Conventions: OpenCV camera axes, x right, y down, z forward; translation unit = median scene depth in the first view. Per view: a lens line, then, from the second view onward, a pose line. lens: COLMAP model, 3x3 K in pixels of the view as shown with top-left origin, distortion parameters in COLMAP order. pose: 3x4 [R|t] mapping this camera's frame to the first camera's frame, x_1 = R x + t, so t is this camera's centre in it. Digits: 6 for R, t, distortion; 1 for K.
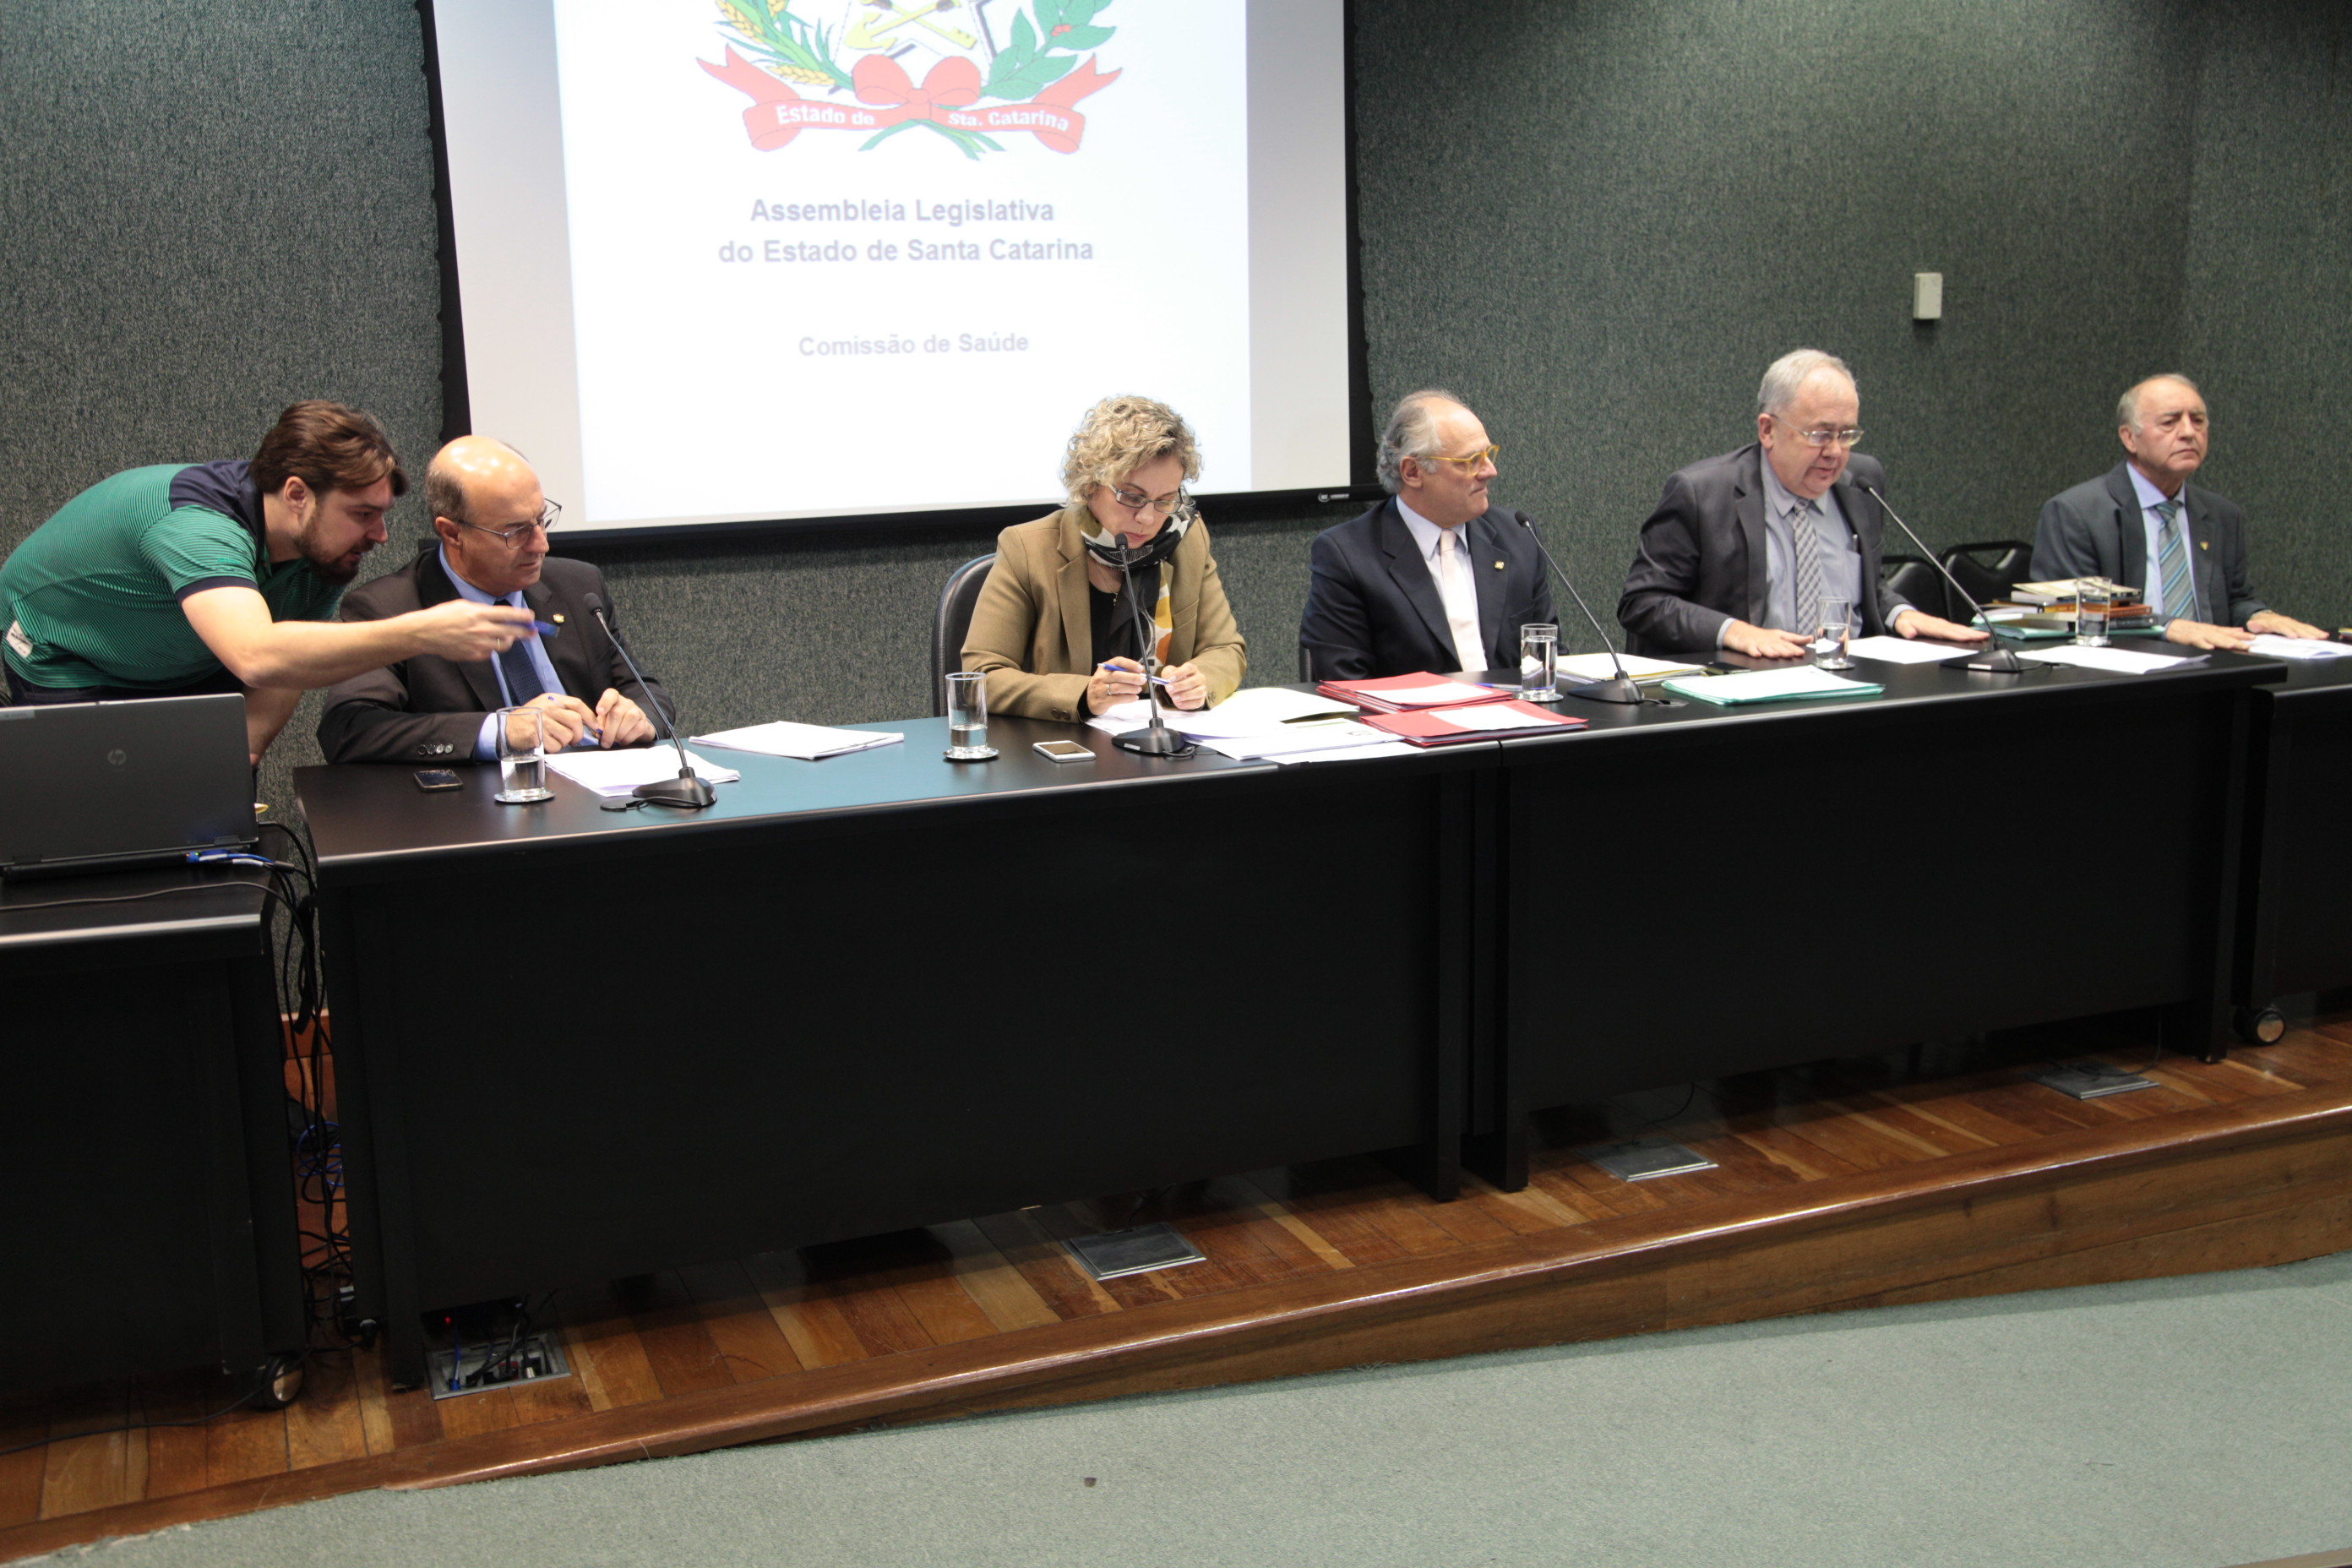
lens RADIAL K [[2345.7, 0, 1171.5], [0, 2345.7, 783.7], [0, 0, 1]] dist [-0.001297, 0.092256]
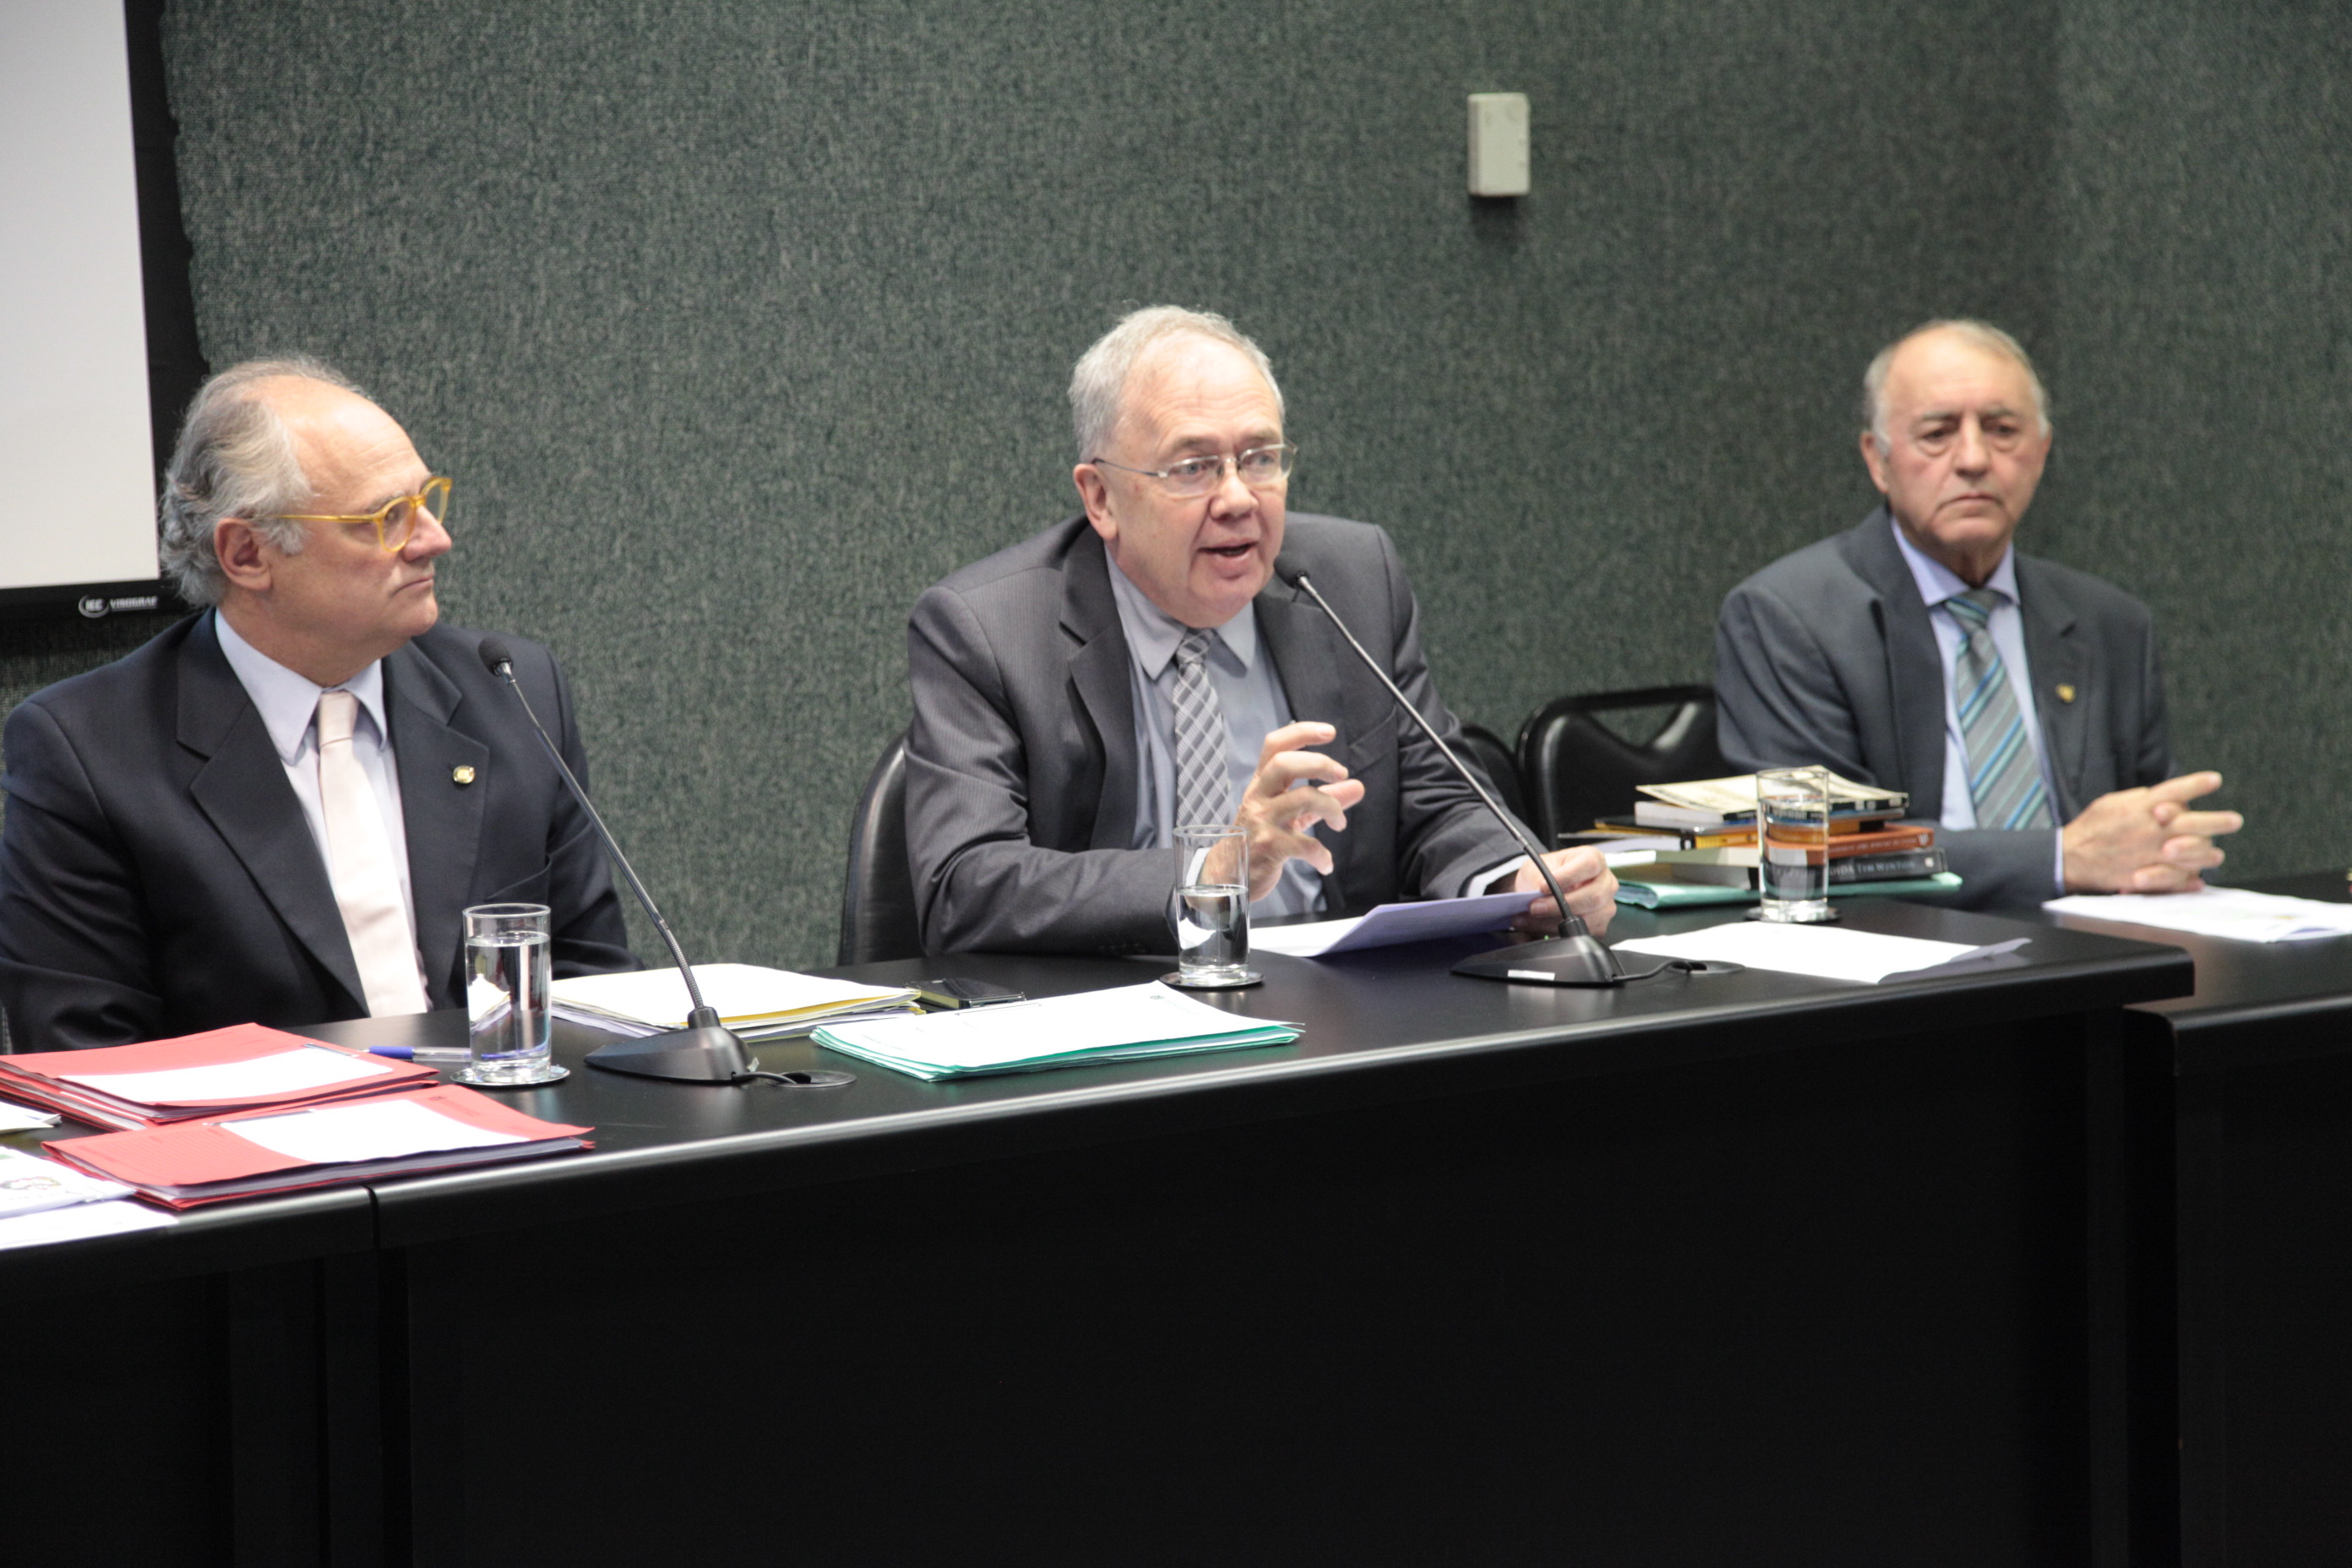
lens RADIAL K [[5418.0, 0, 1176.0], [0, 5418.0, 784.0], [0, 0, 1]] dist [0.425064, -0.165673]
pose [[0.980789, -0.018300, 0.194209, 0.068383], [0.034628, 0.996111, -0.081013, -0.004258], [-0.191971, 0.086181, 0.977609, 0.003929]]
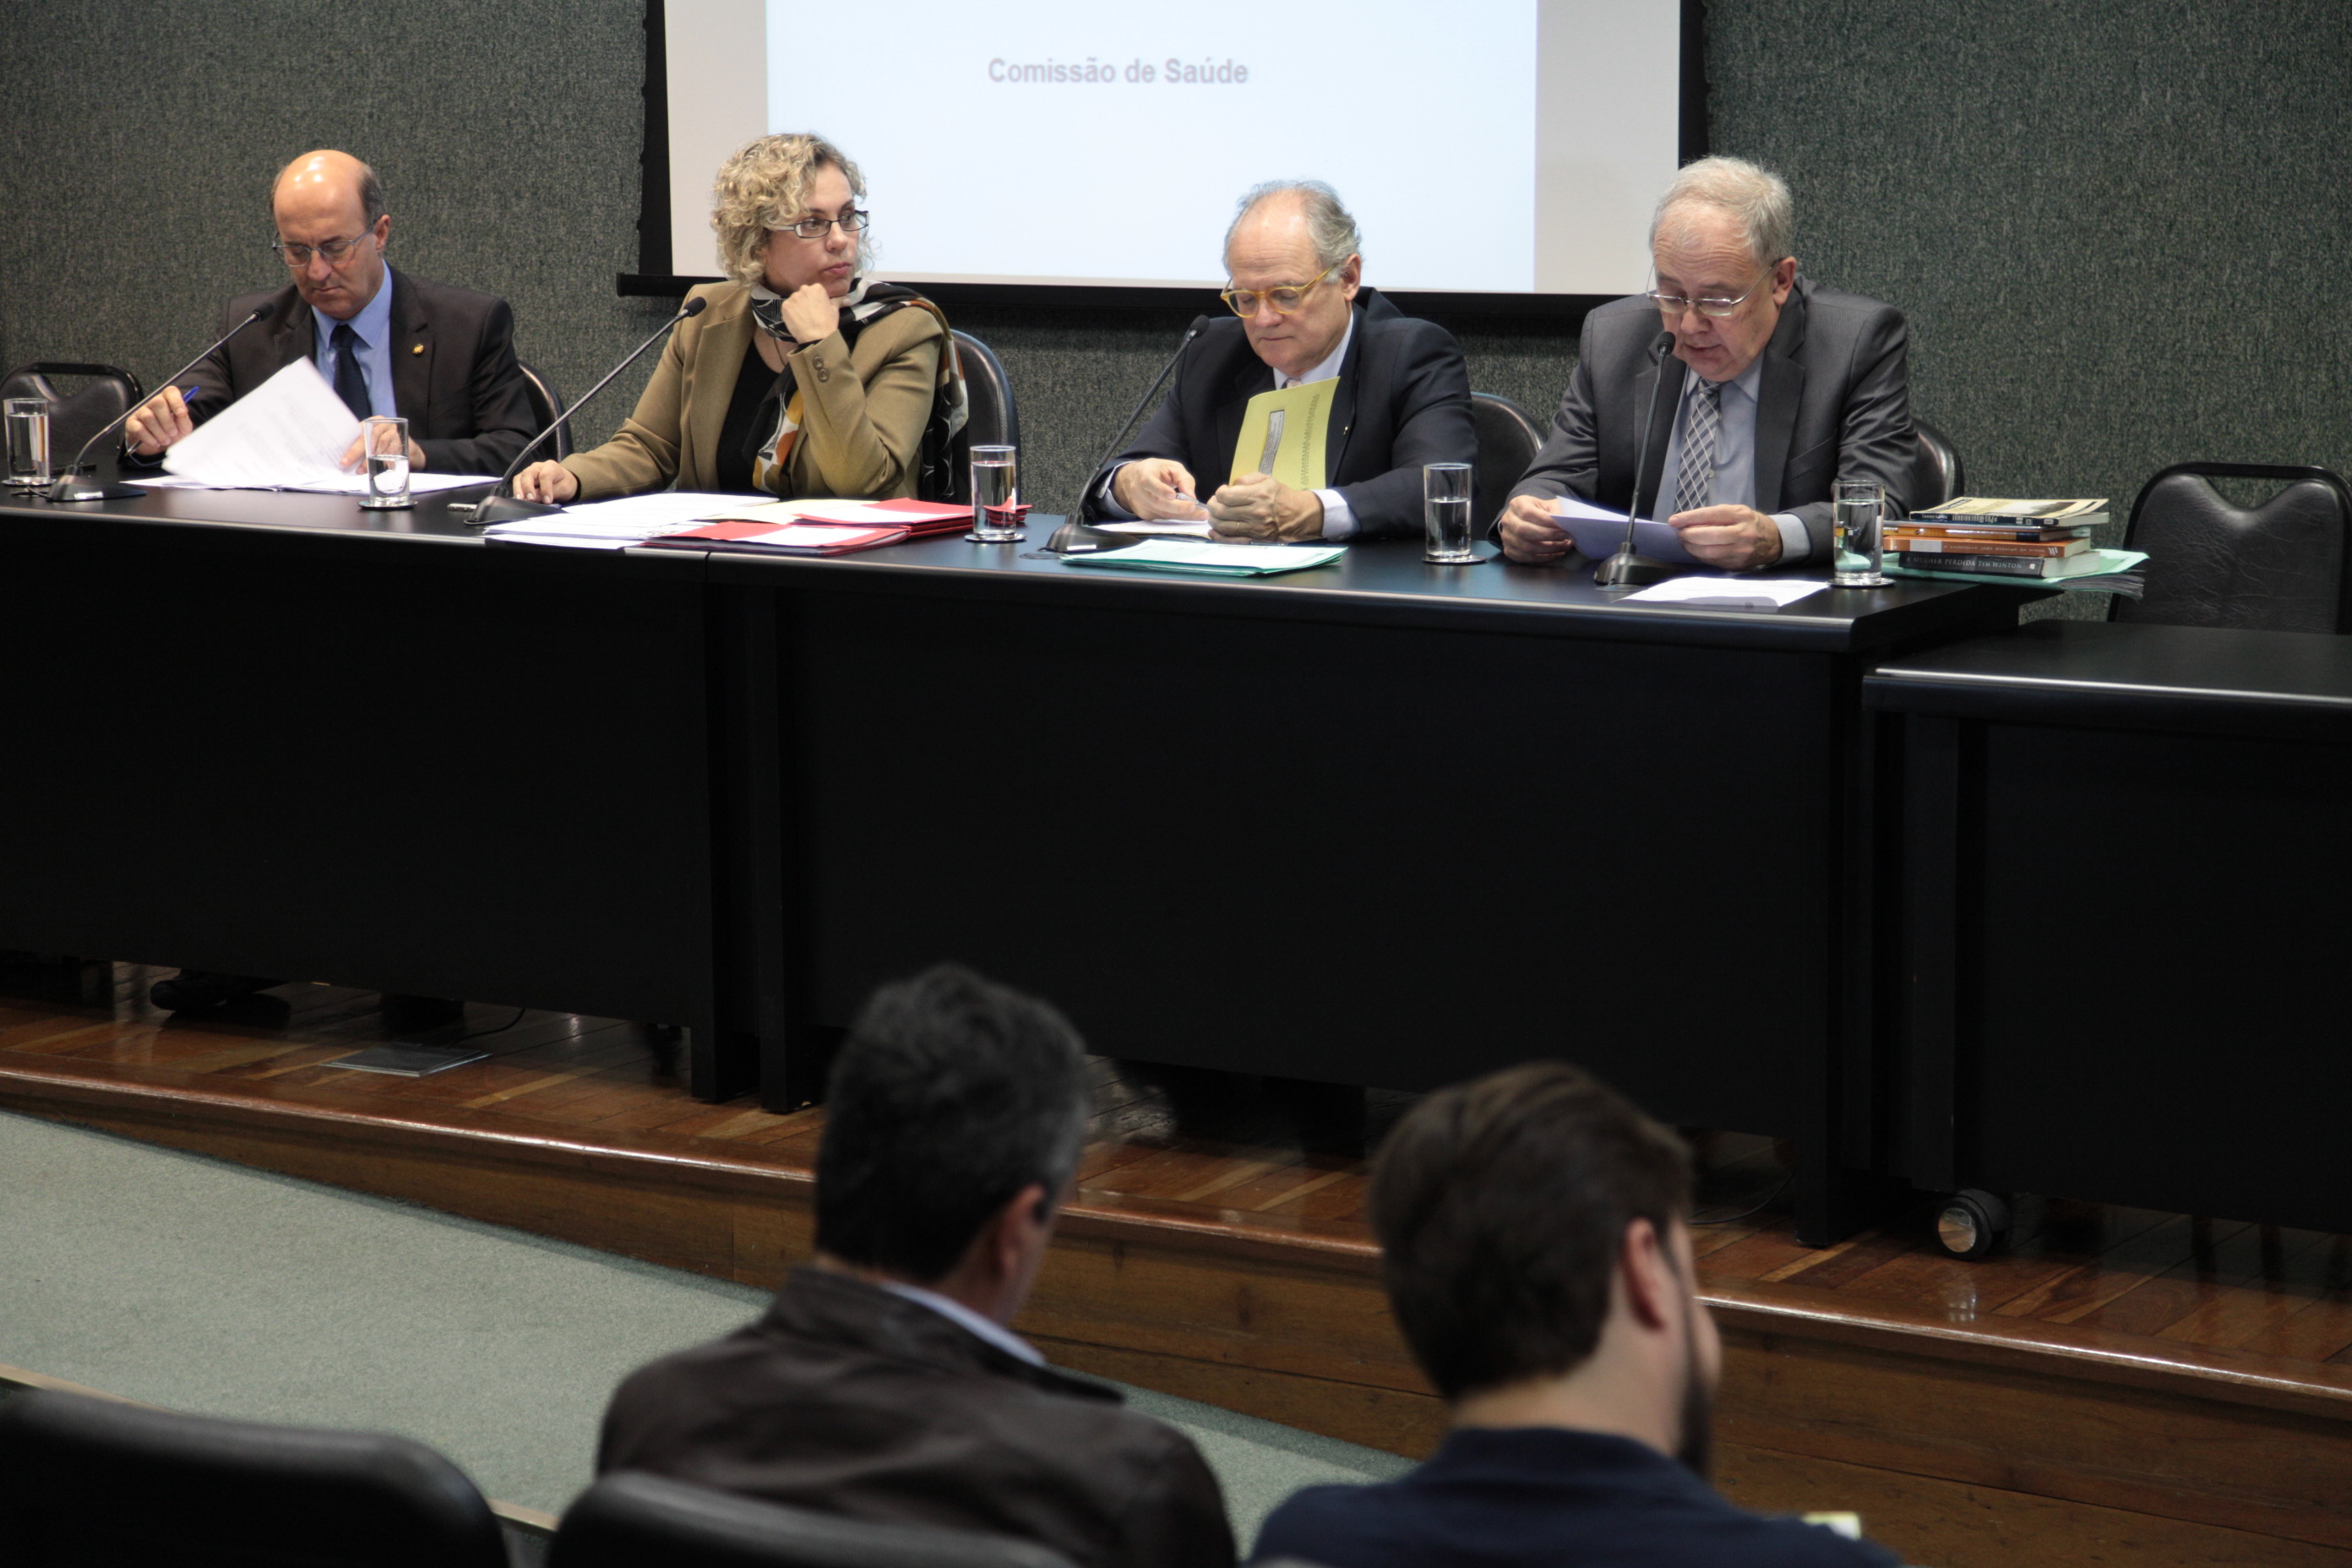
lens RADIAL K [[5079.6, 0, 1151.6], [0, 5079.6, 787.7], [0, 0, 1]] dist [0.372829, 0.001392]
pose [[0.586580, 0.138090, -0.798032, 1.290292], [-0.164192, 0.985171, 0.049786, -0.039364], [0.793073, 0.101827, 0.600555, 0.012611]]
